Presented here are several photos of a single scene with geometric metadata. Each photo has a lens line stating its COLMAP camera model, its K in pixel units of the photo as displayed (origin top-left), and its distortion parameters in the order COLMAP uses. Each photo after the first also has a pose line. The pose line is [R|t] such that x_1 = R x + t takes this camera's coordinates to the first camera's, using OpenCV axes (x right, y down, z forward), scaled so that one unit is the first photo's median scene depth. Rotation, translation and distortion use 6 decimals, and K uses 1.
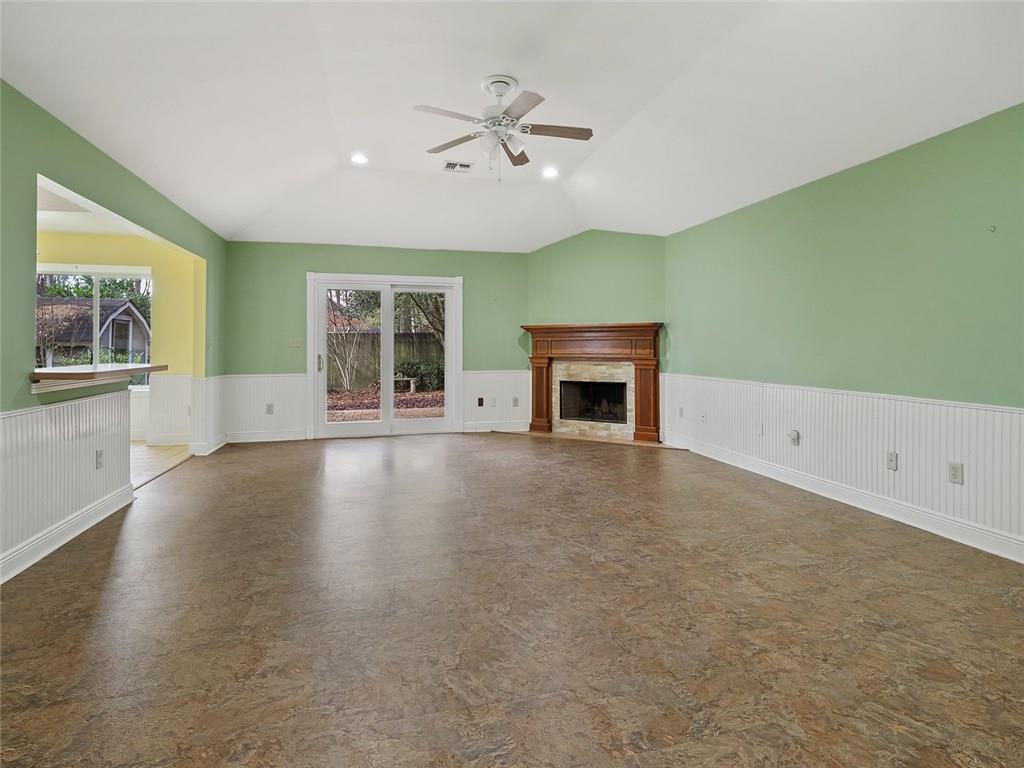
lens RADIAL K [[515.8, 0, 508.4], [0, 515.8, 350.7], [0, 0, 1]] dist [-0.019100, 0.000536]
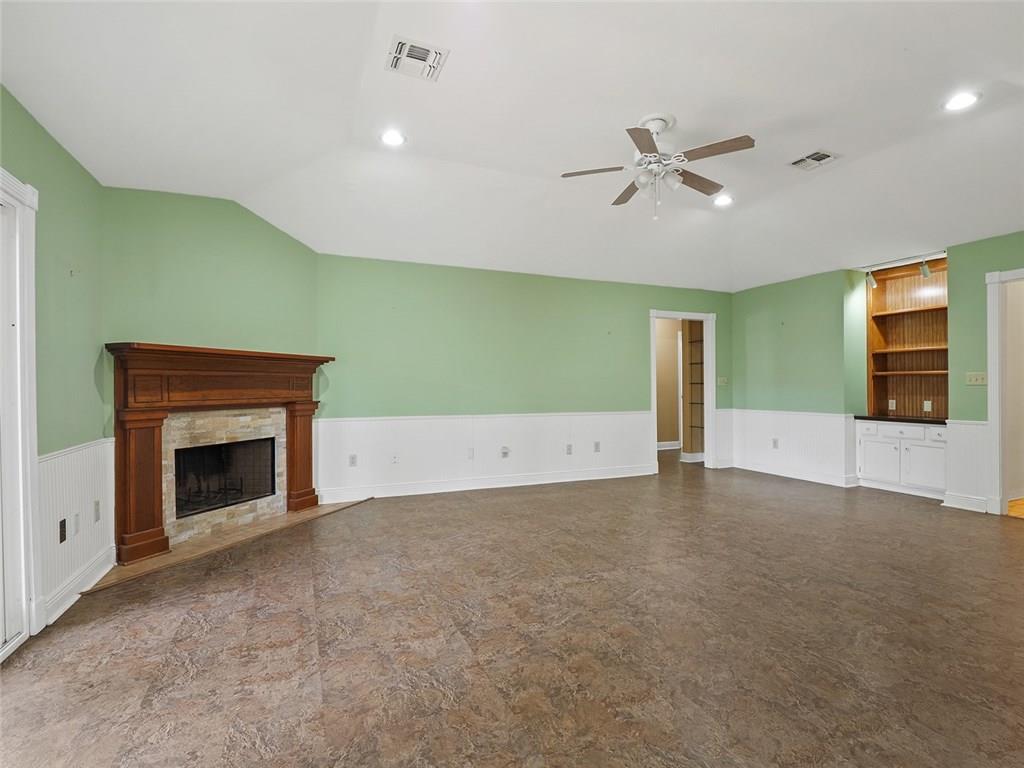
lens RADIAL K [[513.7, 0, 512.0], [0, 513.7, 384.0], [0, 0, 1]] dist [-0.017499, 0.000064]
pose [[-0.151702, 0.001024, 0.988426, -0.526584], [0.012699, 0.999919, 0.000913, -0.007986], [-0.988345, 0.012691, -0.151702, 0.785467]]
